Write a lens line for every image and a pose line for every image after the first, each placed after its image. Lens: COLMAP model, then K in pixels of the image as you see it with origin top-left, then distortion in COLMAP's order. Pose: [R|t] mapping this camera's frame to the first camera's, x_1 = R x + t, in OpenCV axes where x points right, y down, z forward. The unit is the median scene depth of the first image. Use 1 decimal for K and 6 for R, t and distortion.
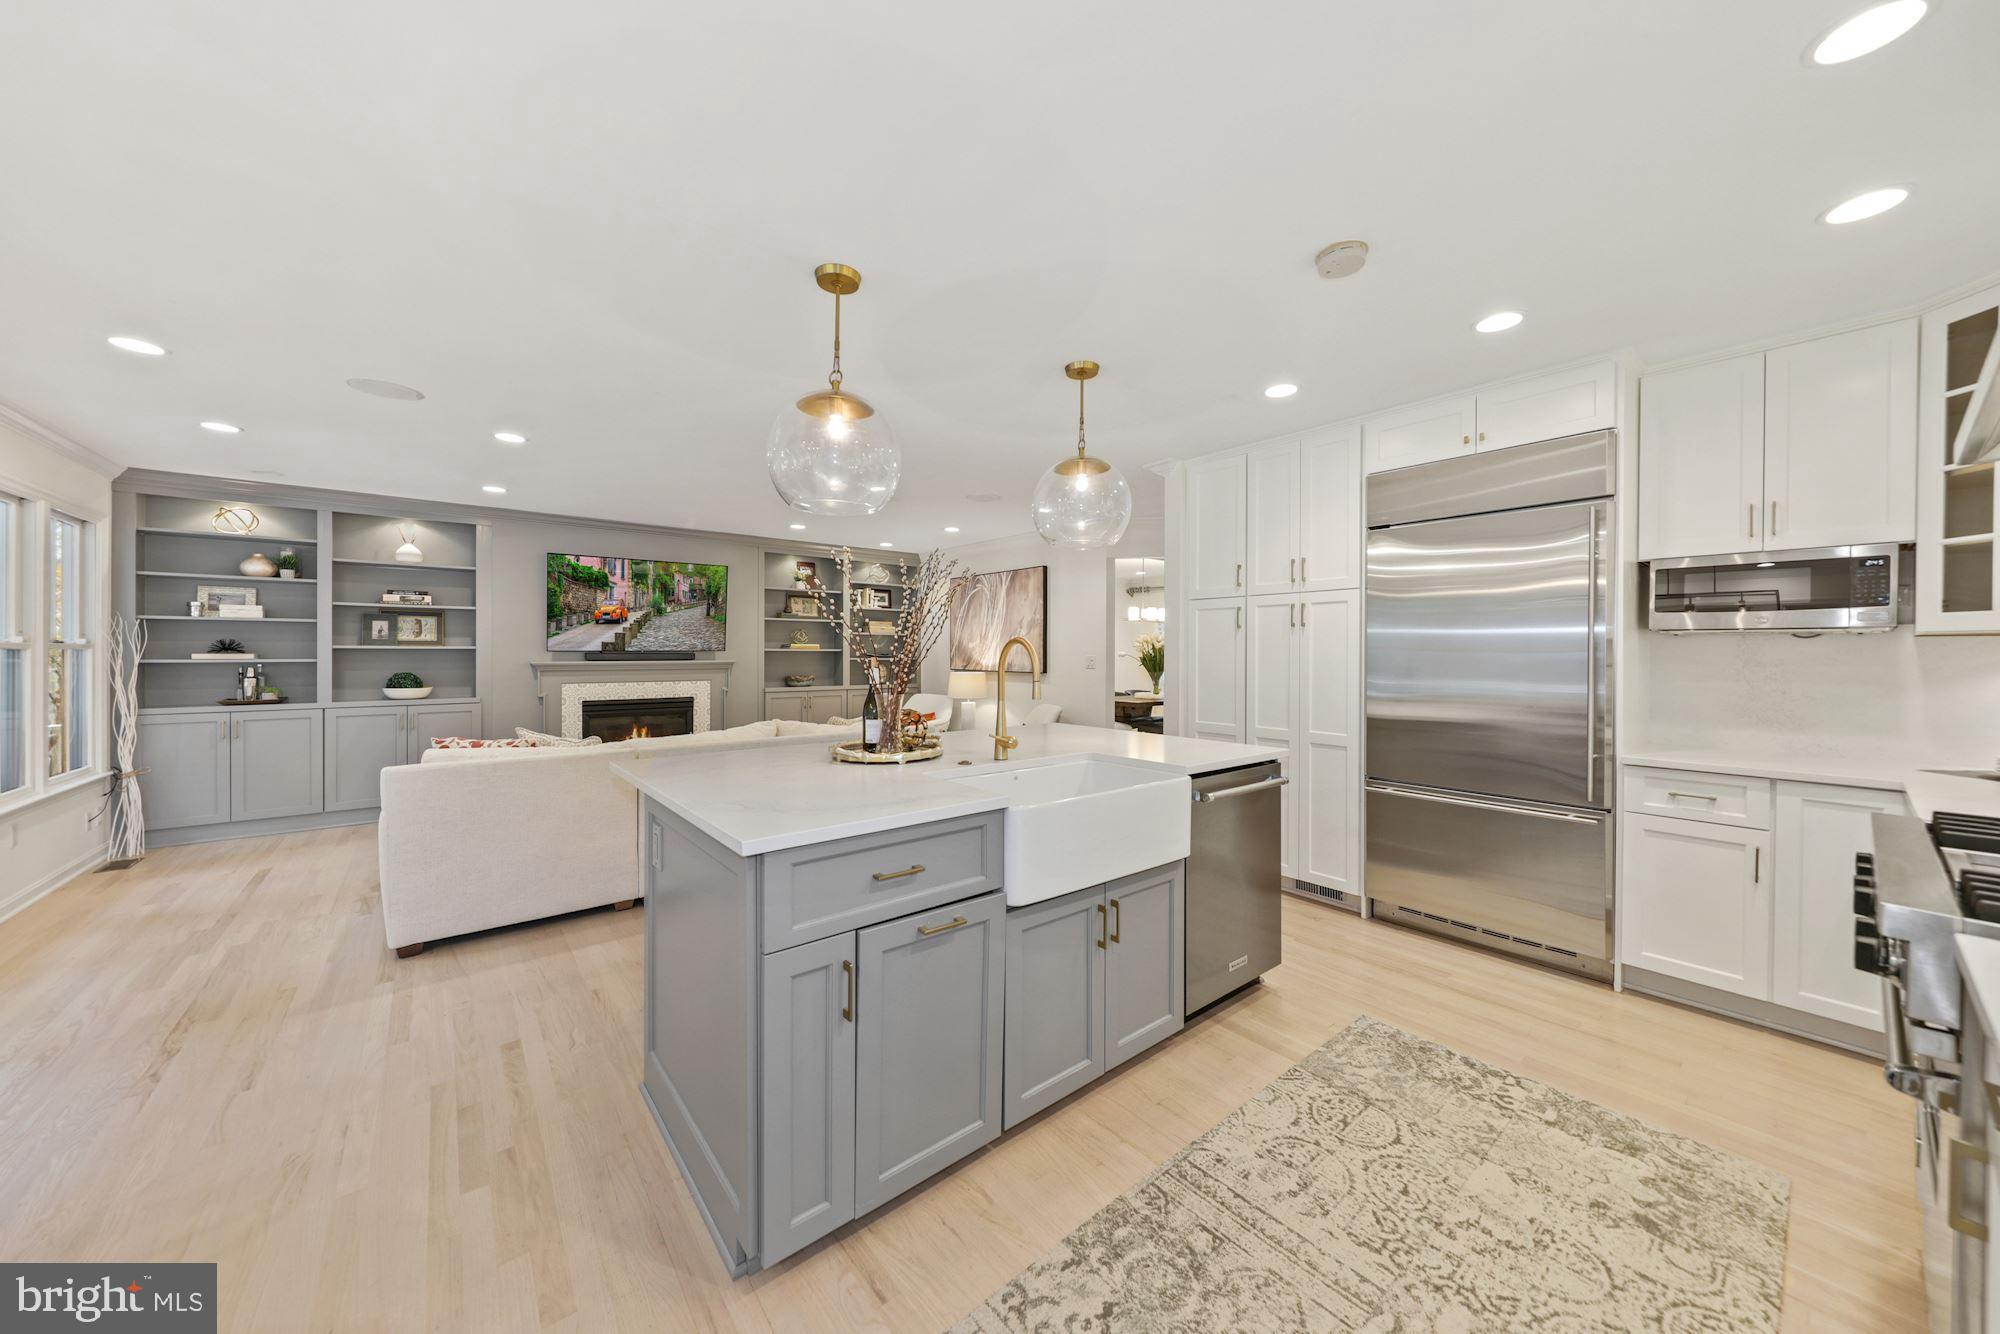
lens RADIAL K [[689.8, 0, 988.9], [0, 689.8, 656.0], [0, 0, 1]] dist [-0.000084, 0.000017]
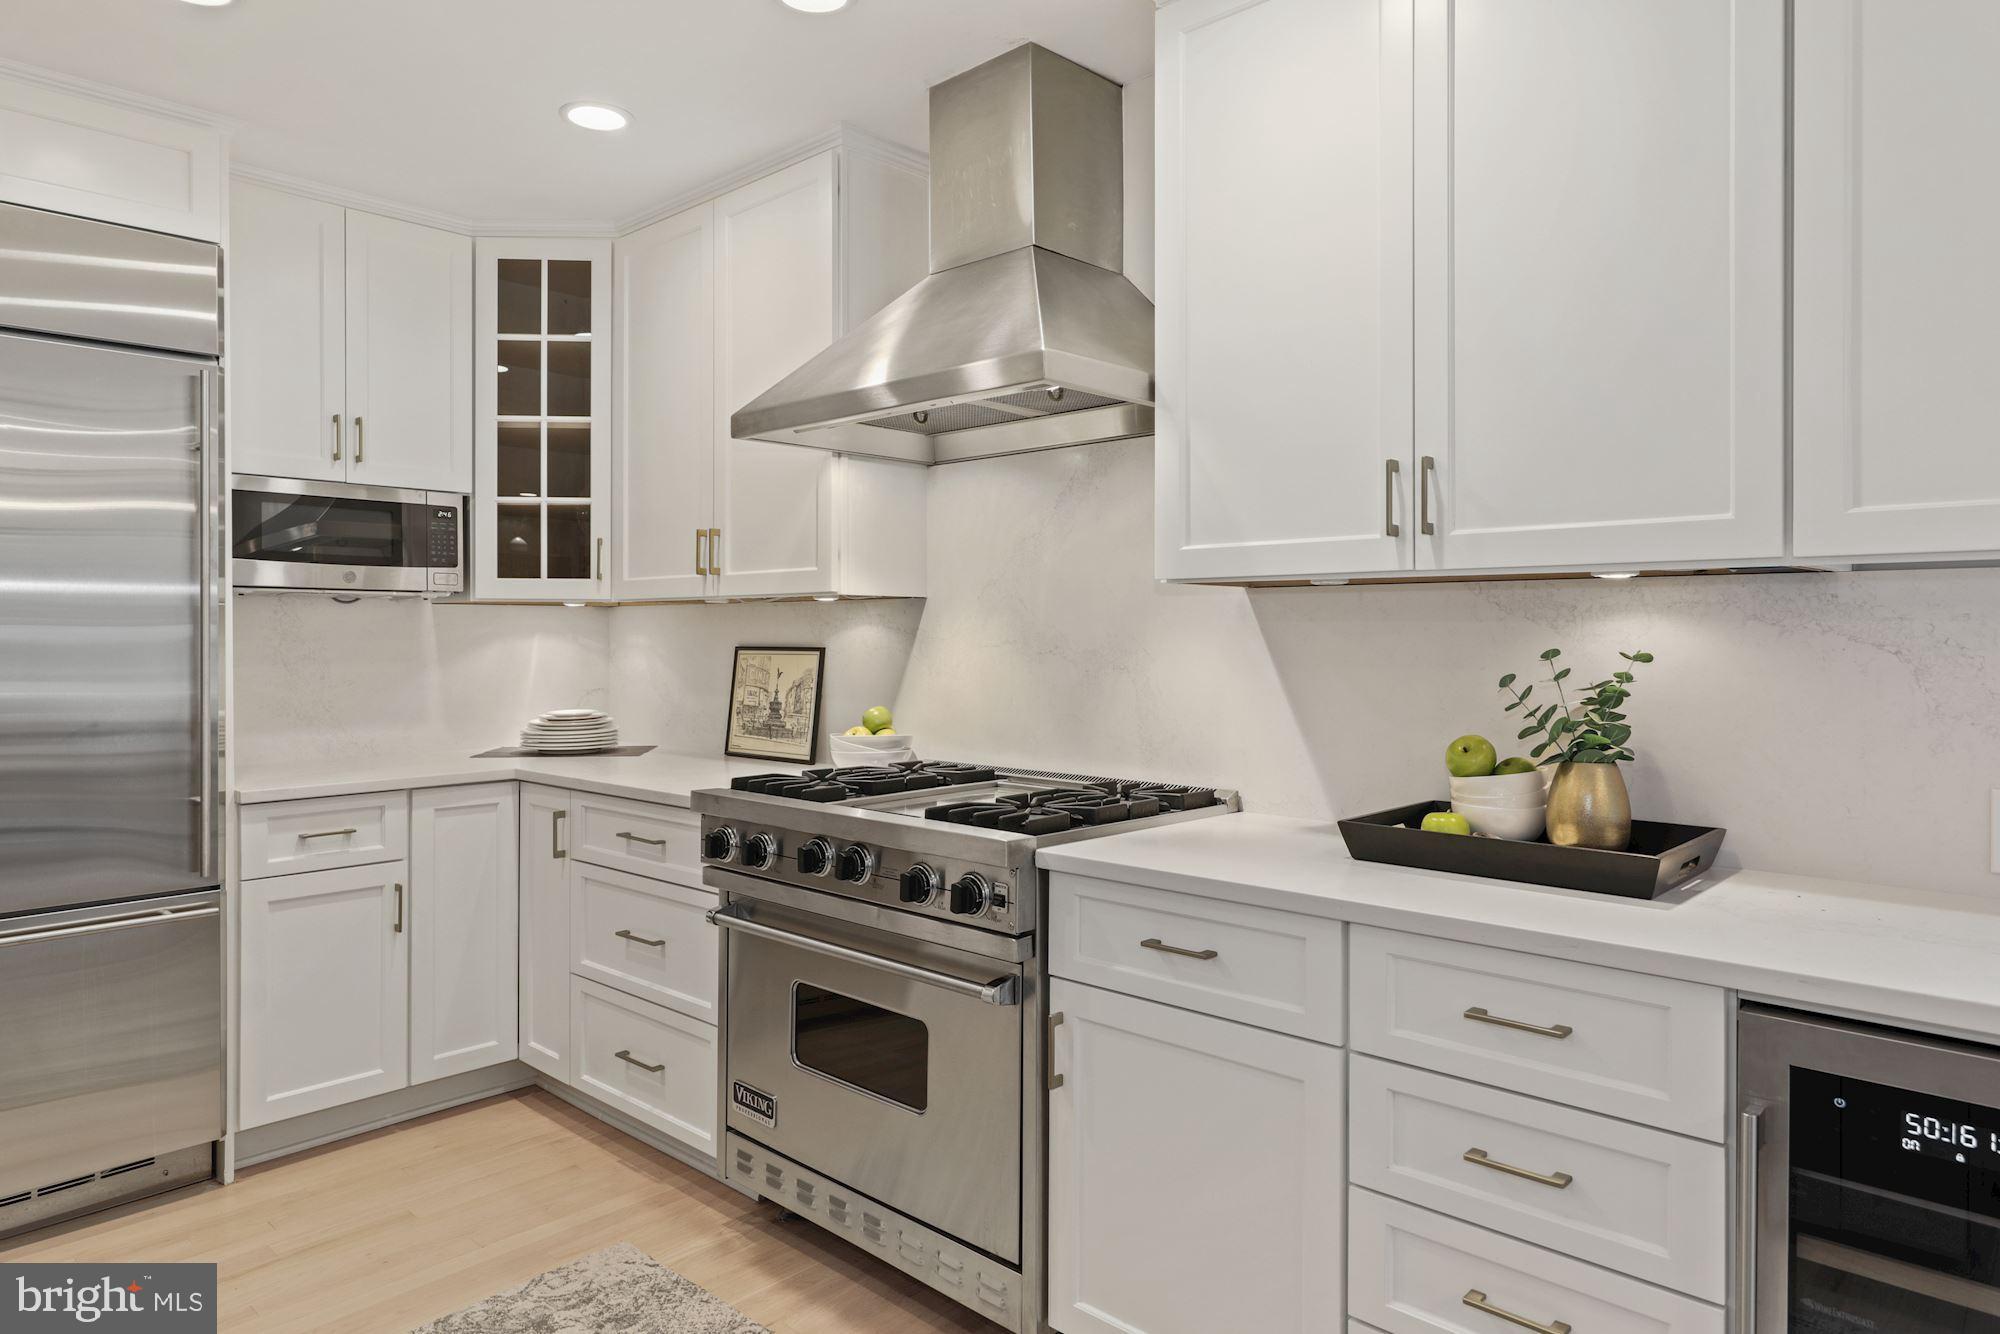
lens RADIAL K [[1232.1, 0, 1003.2], [0, 1232.1, 638.6], [0, 0, 1]] dist [0.018548, -0.000309]
pose [[-0.143390, -0.009041, 0.989625, -0.299494], [0.004907, 0.999939, 0.009846, 0.002986], [-0.989654, 0.006268, -0.143337, 0.555591]]
